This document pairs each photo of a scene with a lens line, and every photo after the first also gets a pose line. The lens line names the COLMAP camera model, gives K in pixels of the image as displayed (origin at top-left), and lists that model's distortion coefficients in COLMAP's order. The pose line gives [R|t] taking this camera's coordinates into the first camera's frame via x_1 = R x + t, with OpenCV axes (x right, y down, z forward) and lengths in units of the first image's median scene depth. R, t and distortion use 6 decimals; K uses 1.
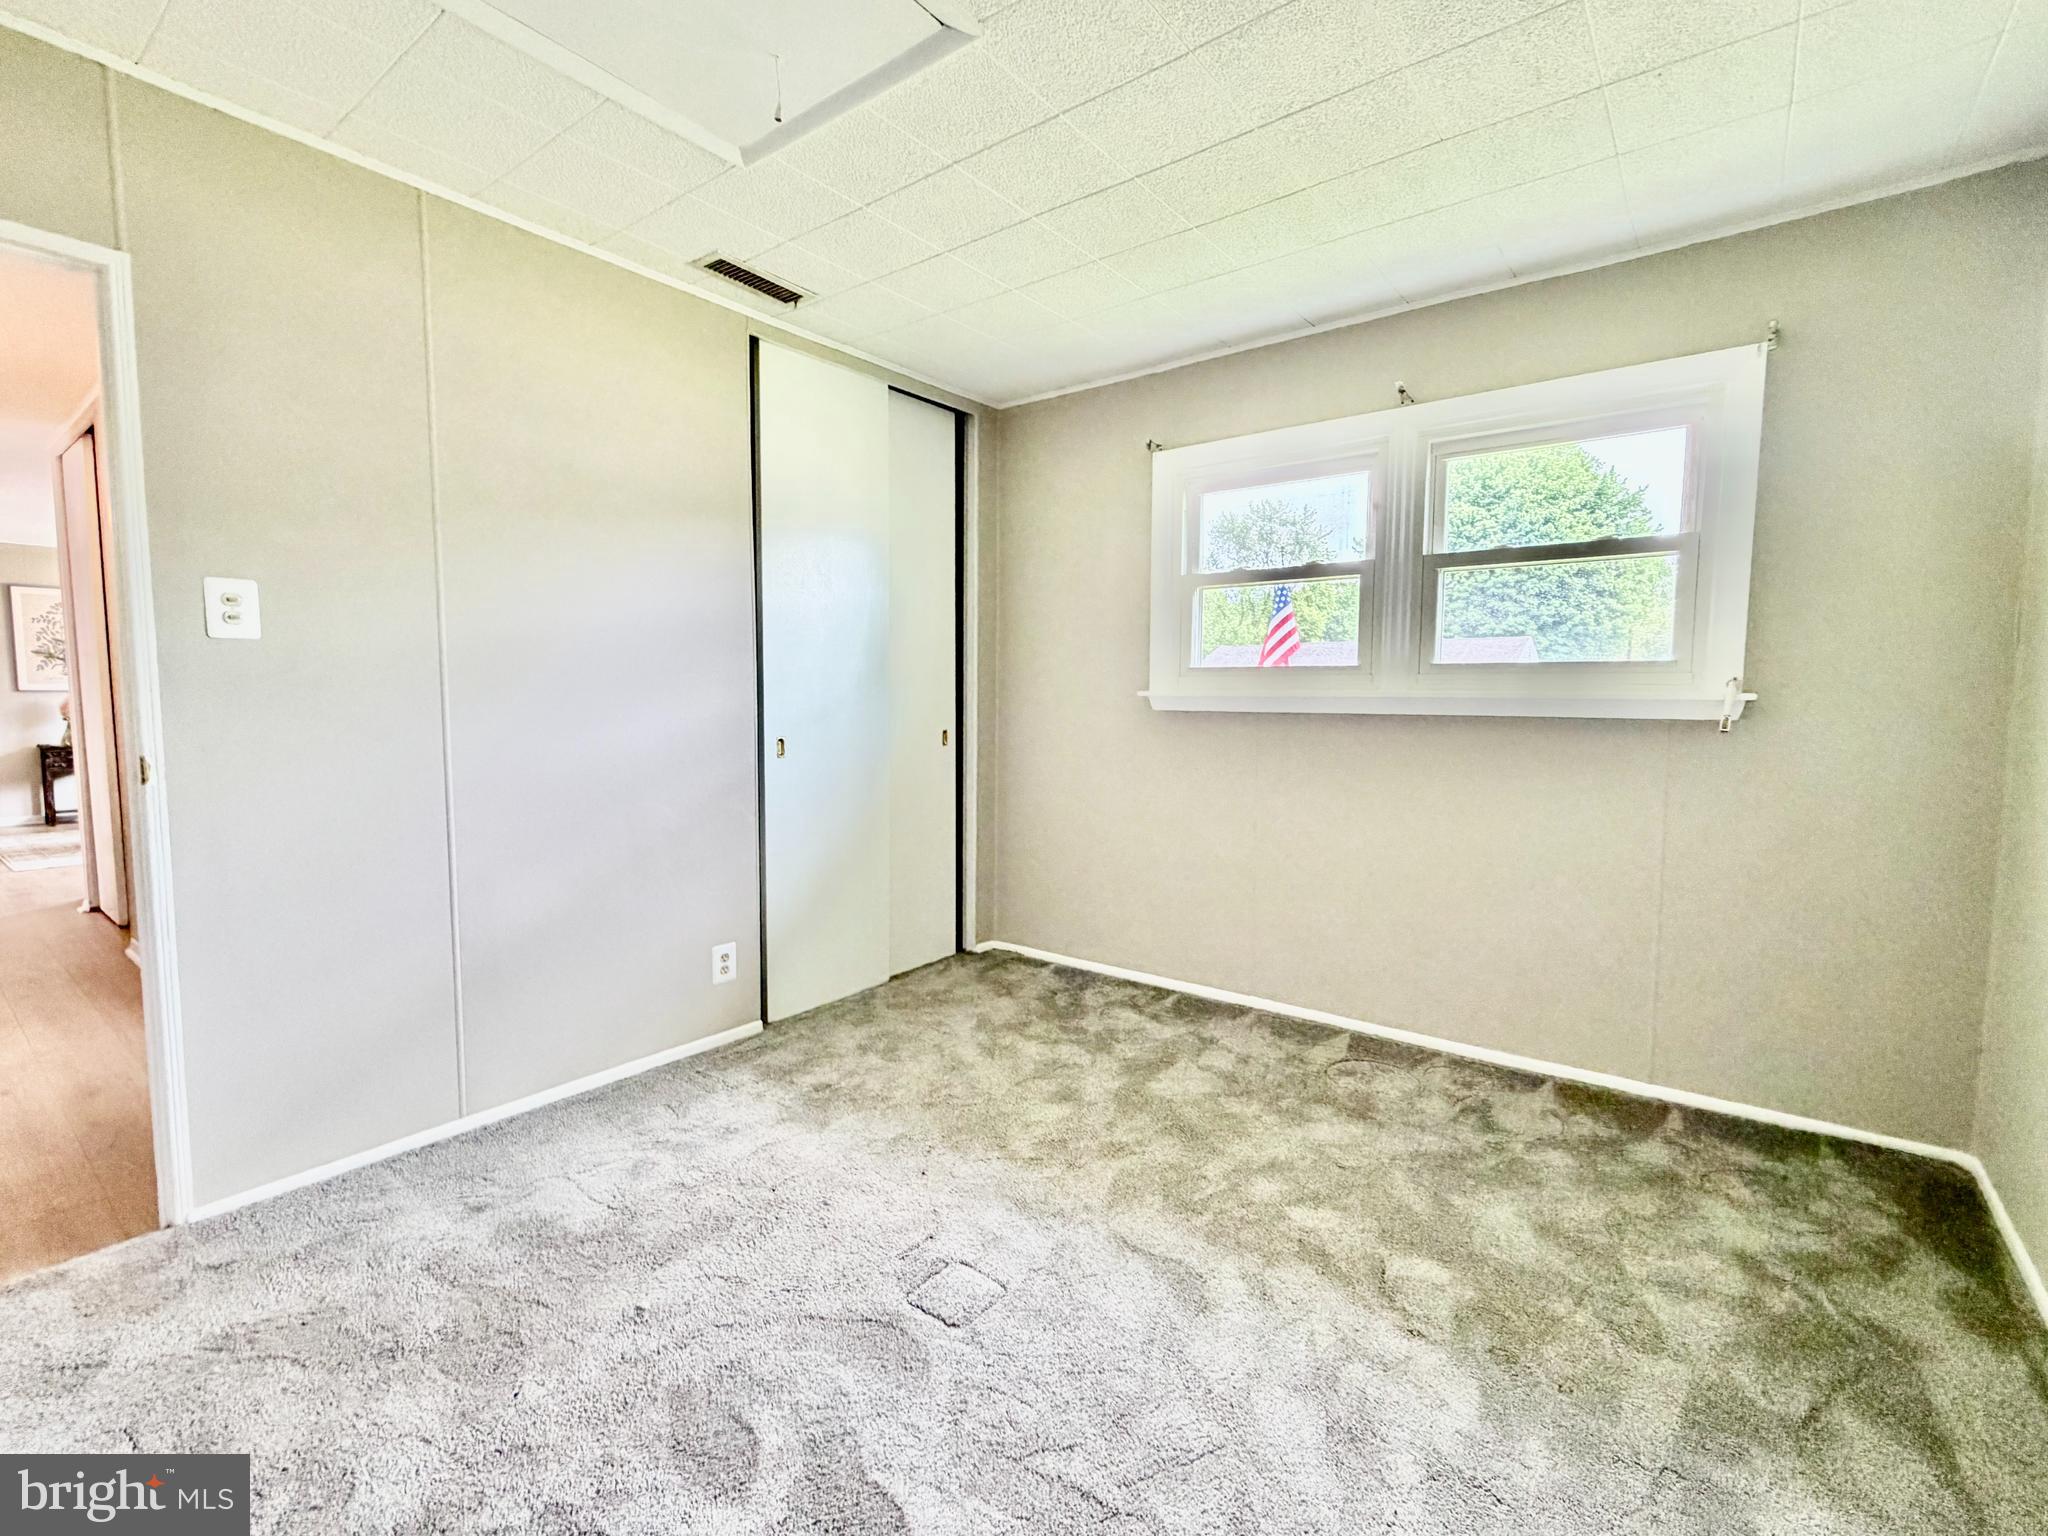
lens RADIAL K [[913.7, 0, 1019.8], [0, 913.7, 767.7], [0, 0, 1]] dist [0.001223, -0.000522]
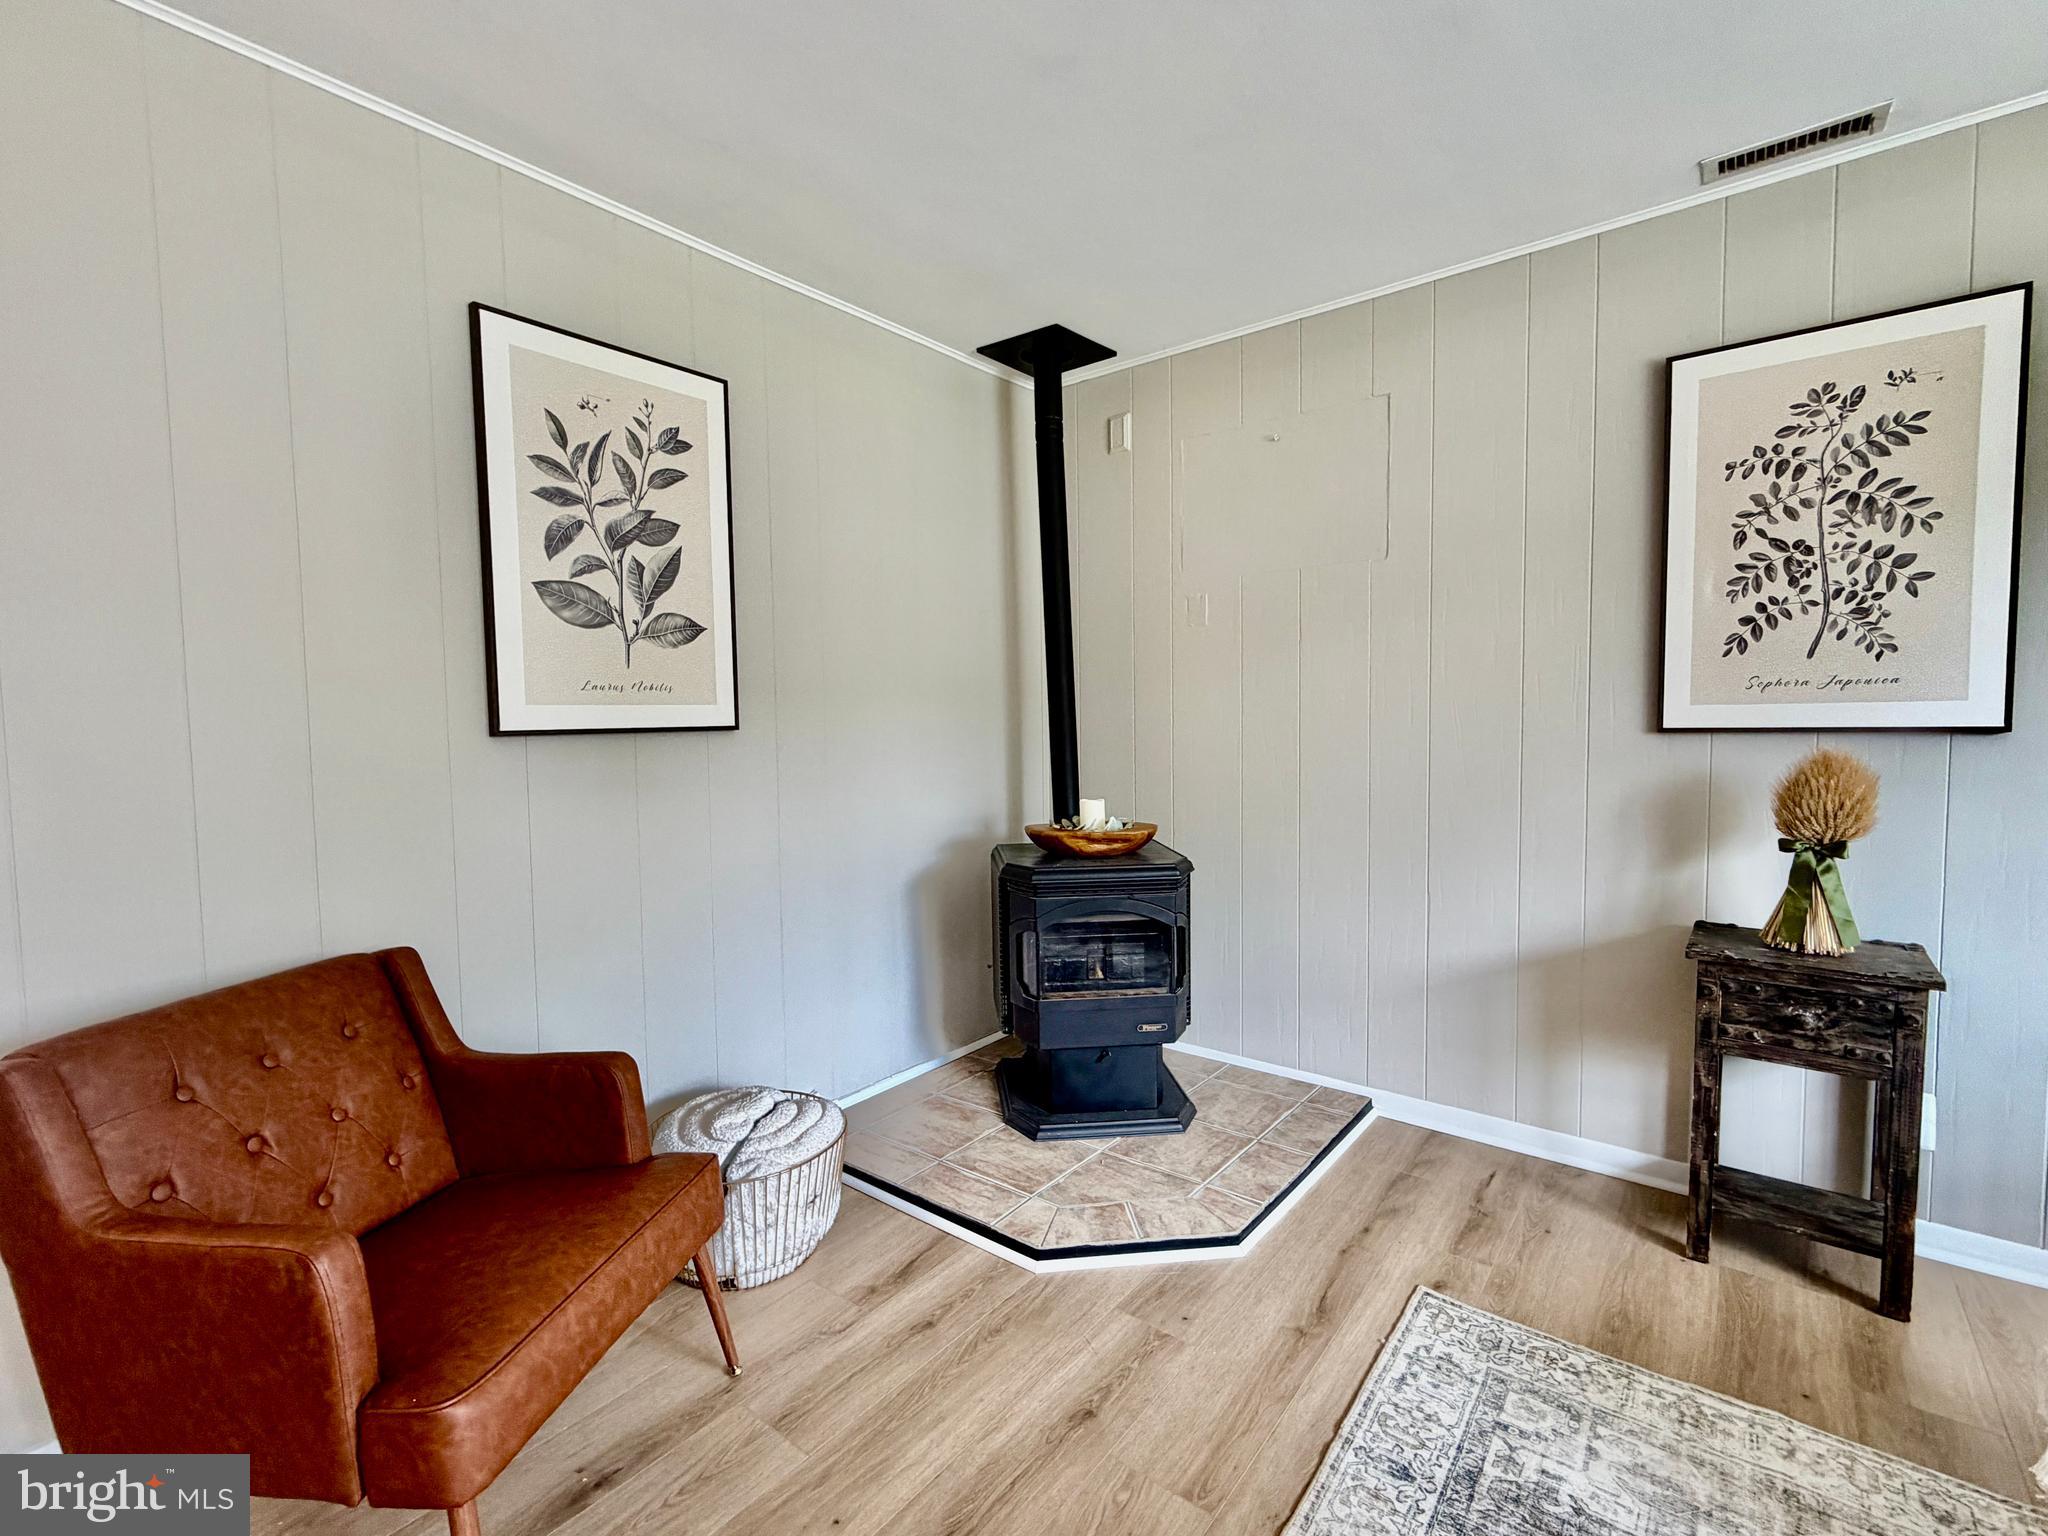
lens RADIAL K [[913.7, 0, 1019.8], [0, 913.7, 767.7], [0, 0, 1]] dist [0.001223, -0.000522]
pose [[-0.015836, 0.049926, -0.998627, -0.814969], [-0.068739, 0.996335, 0.050902, -0.074048], [0.997509, 0.069451, -0.012346, 0.814421]]
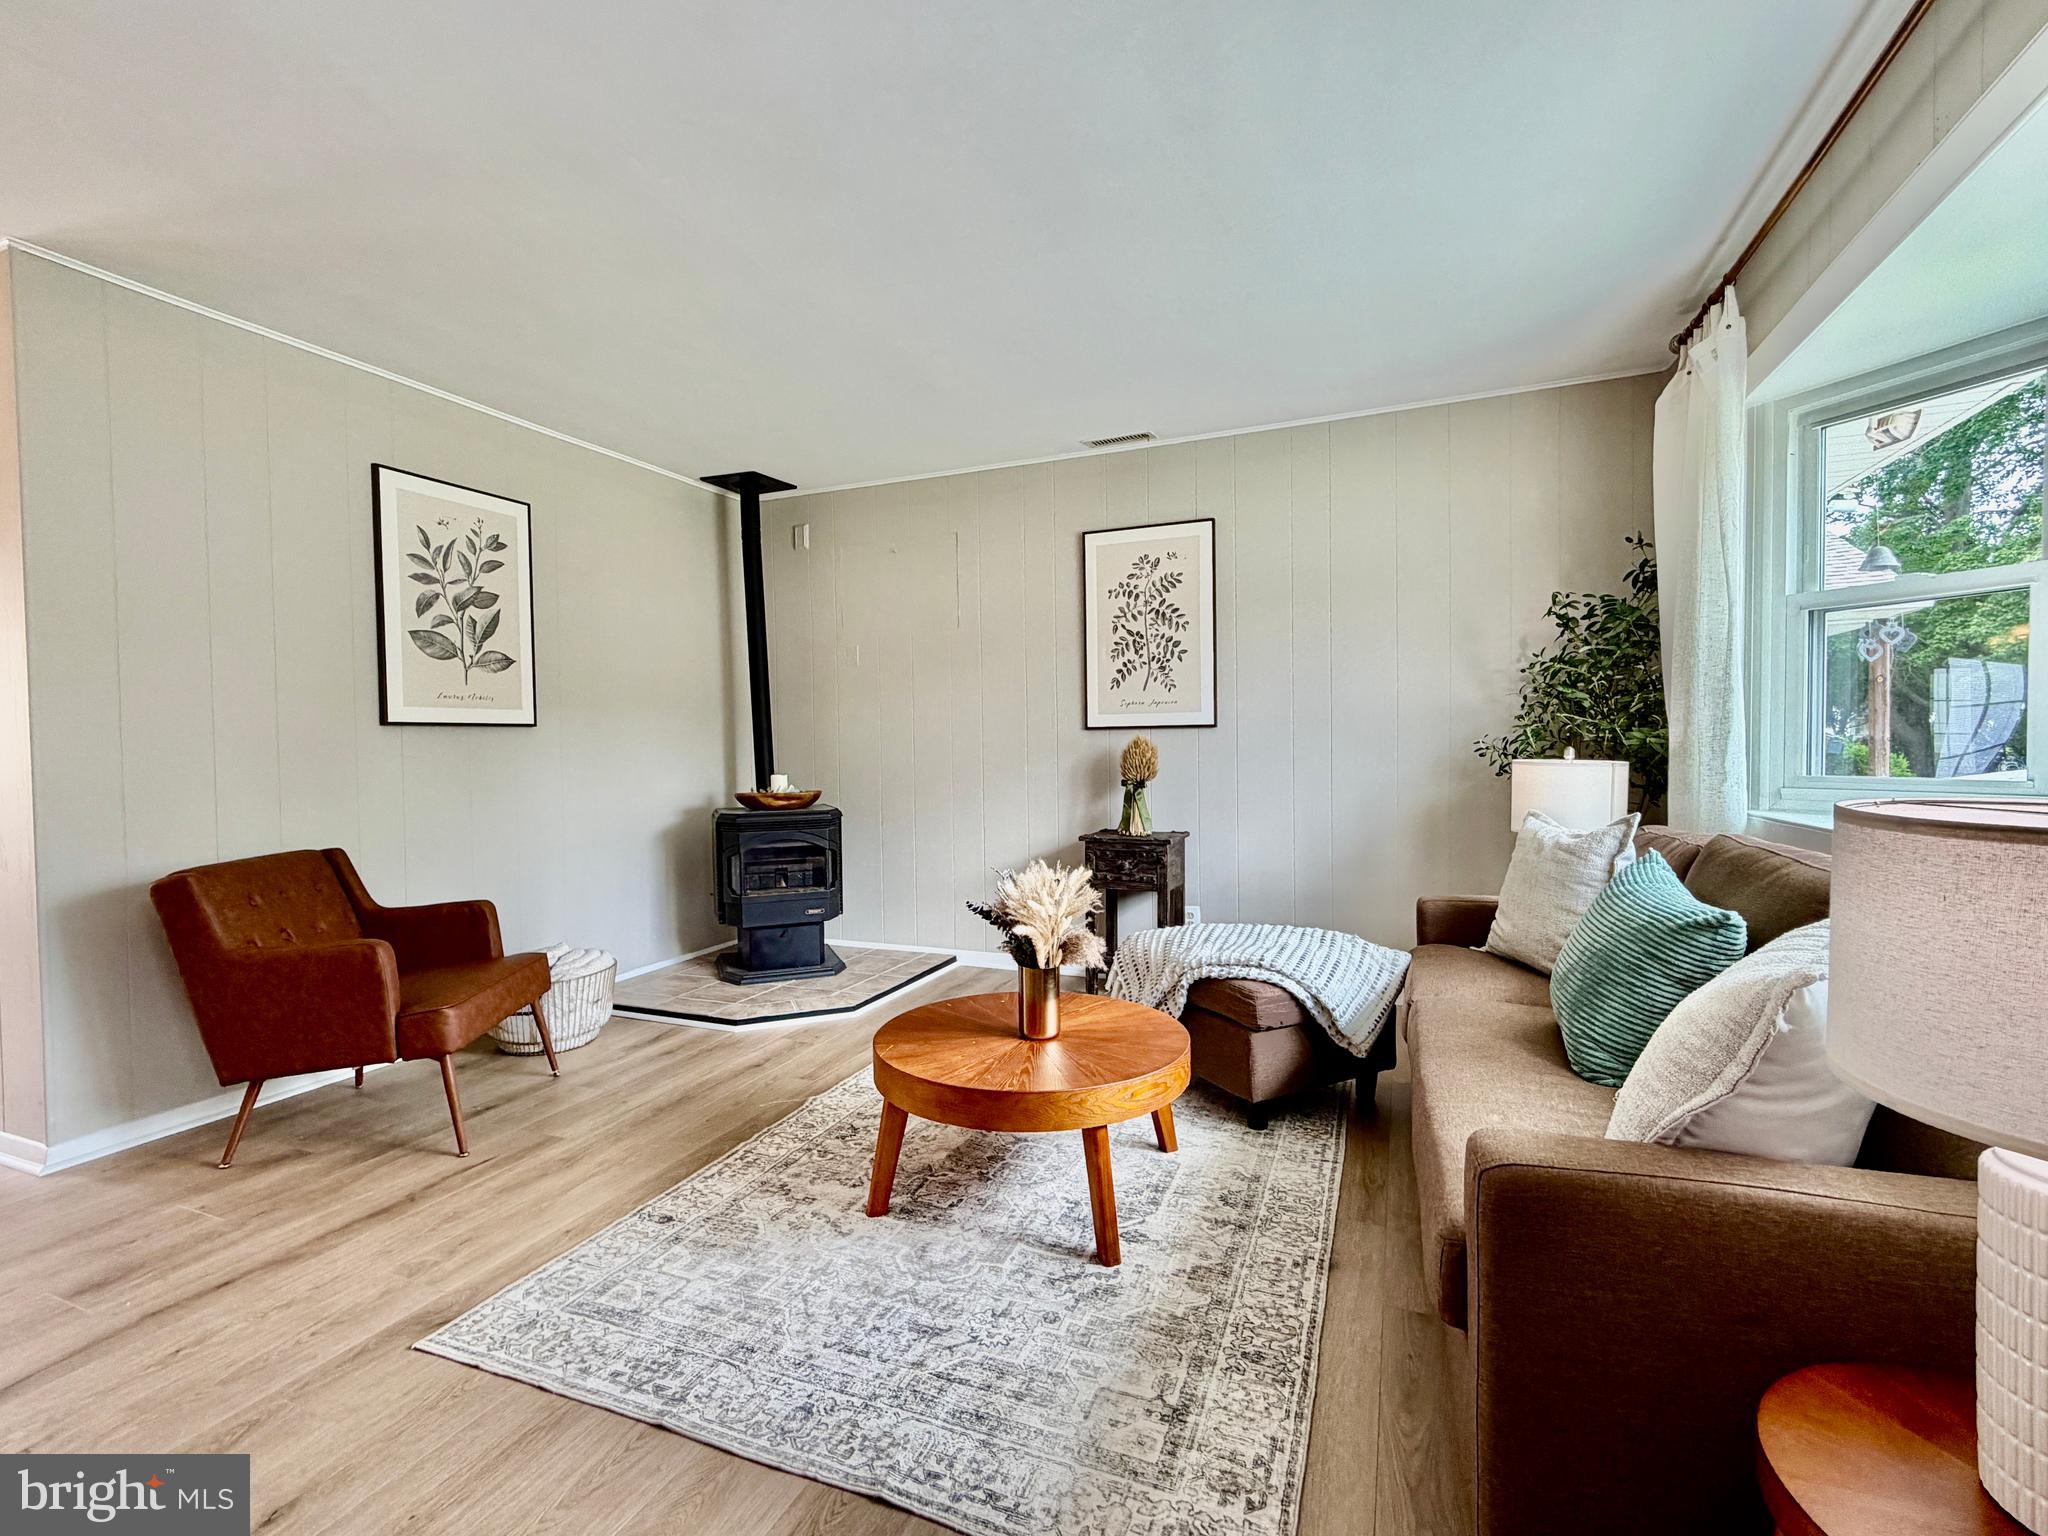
lens RADIAL K [[913.7, 0, 1019.8], [0, 913.7, 767.7], [0, 0, 1]] dist [0.001223, -0.000522]
pose [[0.257223, 0.015703, -0.966225, -0.592550], [-0.064253, 0.997933, -0.000886, -0.058626], [0.964214, 0.062310, 0.257700, 0.836917]]
